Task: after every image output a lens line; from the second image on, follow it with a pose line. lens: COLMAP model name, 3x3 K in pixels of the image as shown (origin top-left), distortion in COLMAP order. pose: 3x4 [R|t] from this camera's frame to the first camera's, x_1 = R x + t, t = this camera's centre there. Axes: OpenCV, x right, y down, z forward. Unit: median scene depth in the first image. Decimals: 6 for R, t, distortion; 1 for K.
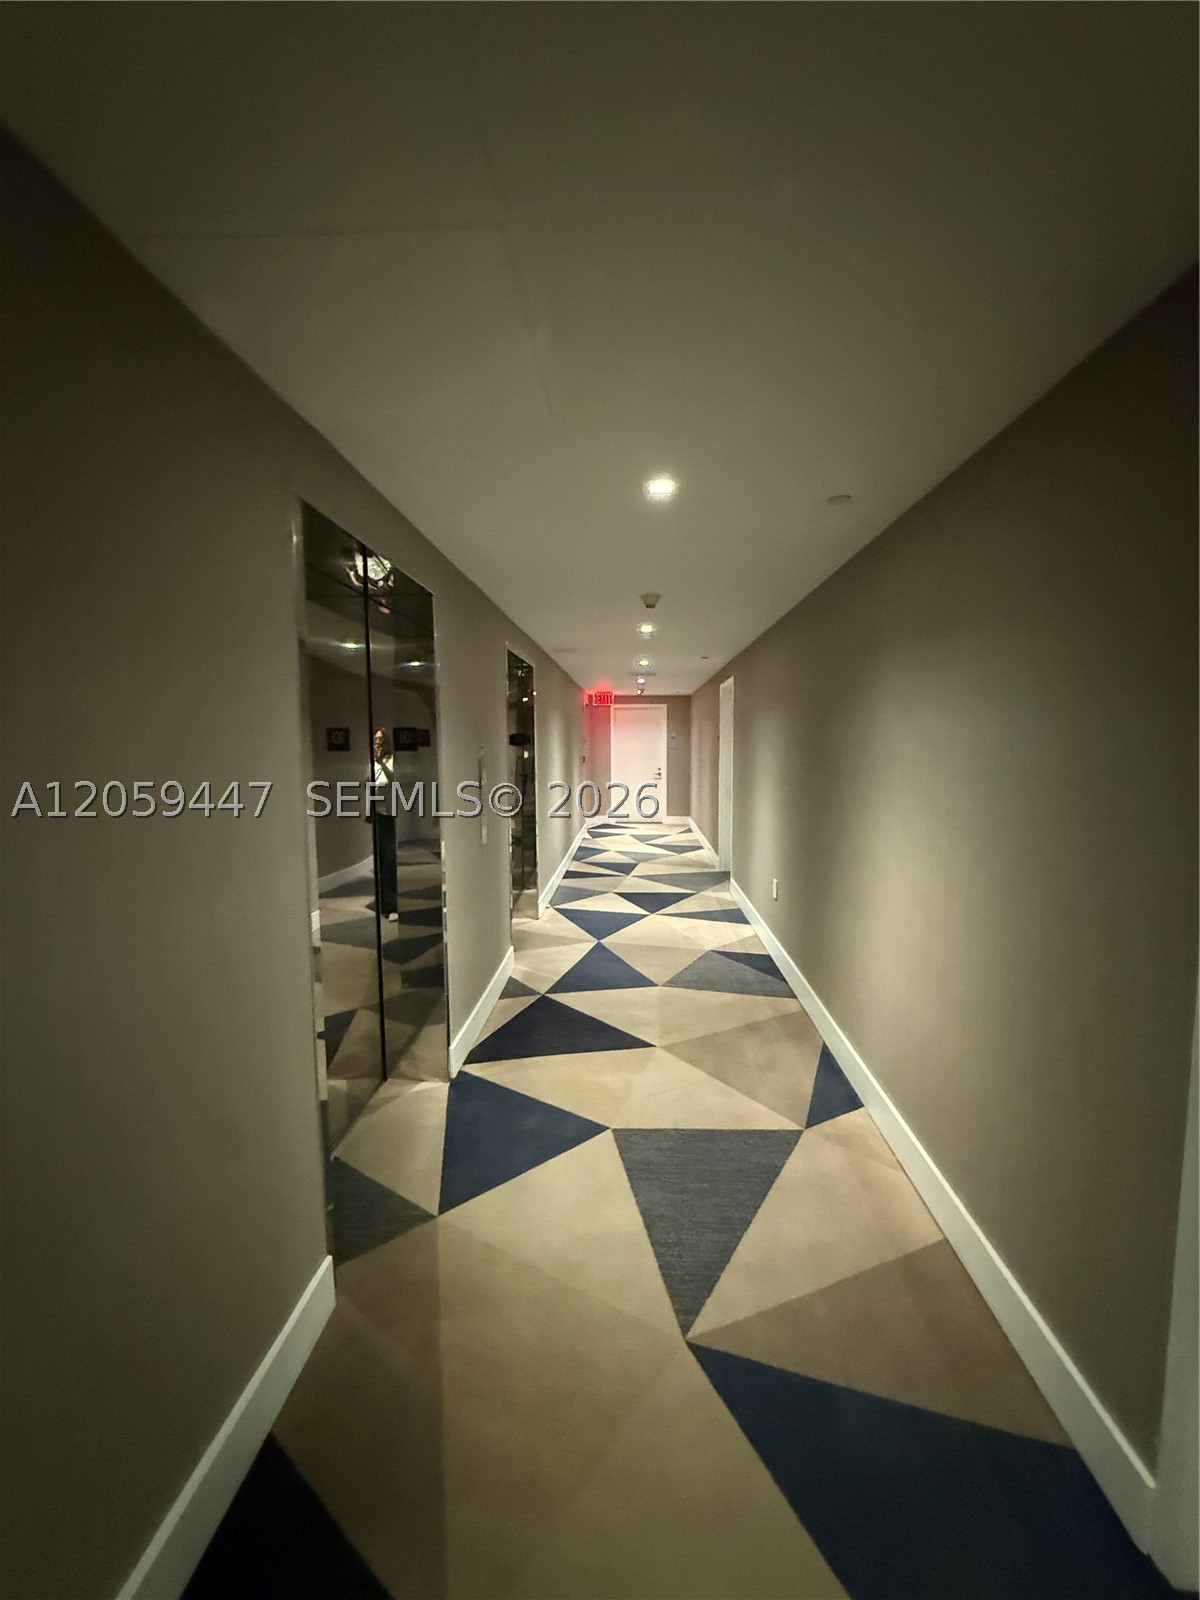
lens RADIAL K [[636.8, 0, 600.9], [0, 636.8, 800.4], [0, 0, 1]] dist [-0.003212, -0.000040]
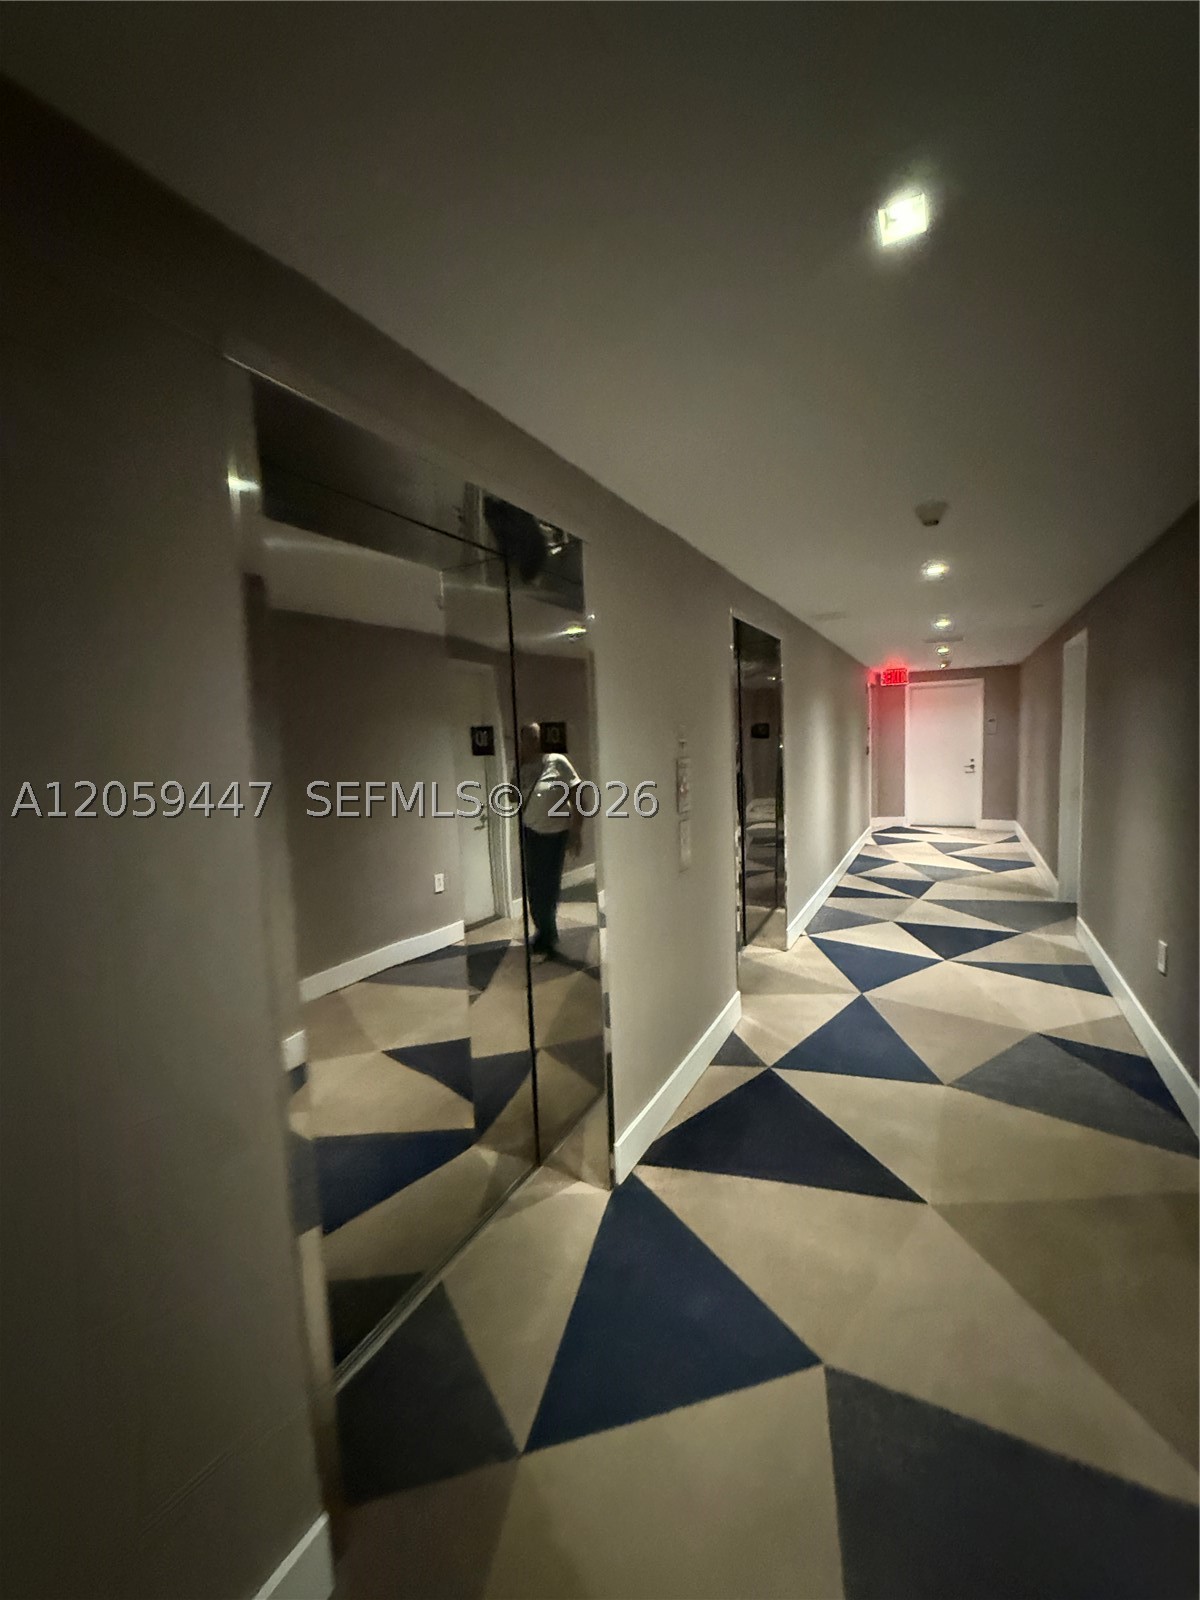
lens RADIAL K [[636.8, 0, 598.9], [0, 636.8, 797.3], [0, 0, 1]] dist [-0.003212, -0.000040]
pose [[0.900934, 0.011590, -0.433800, 0.038272], [-0.007833, 0.999915, 0.010447, -0.017322], [0.433884, -0.006014, 0.900948, 0.172963]]
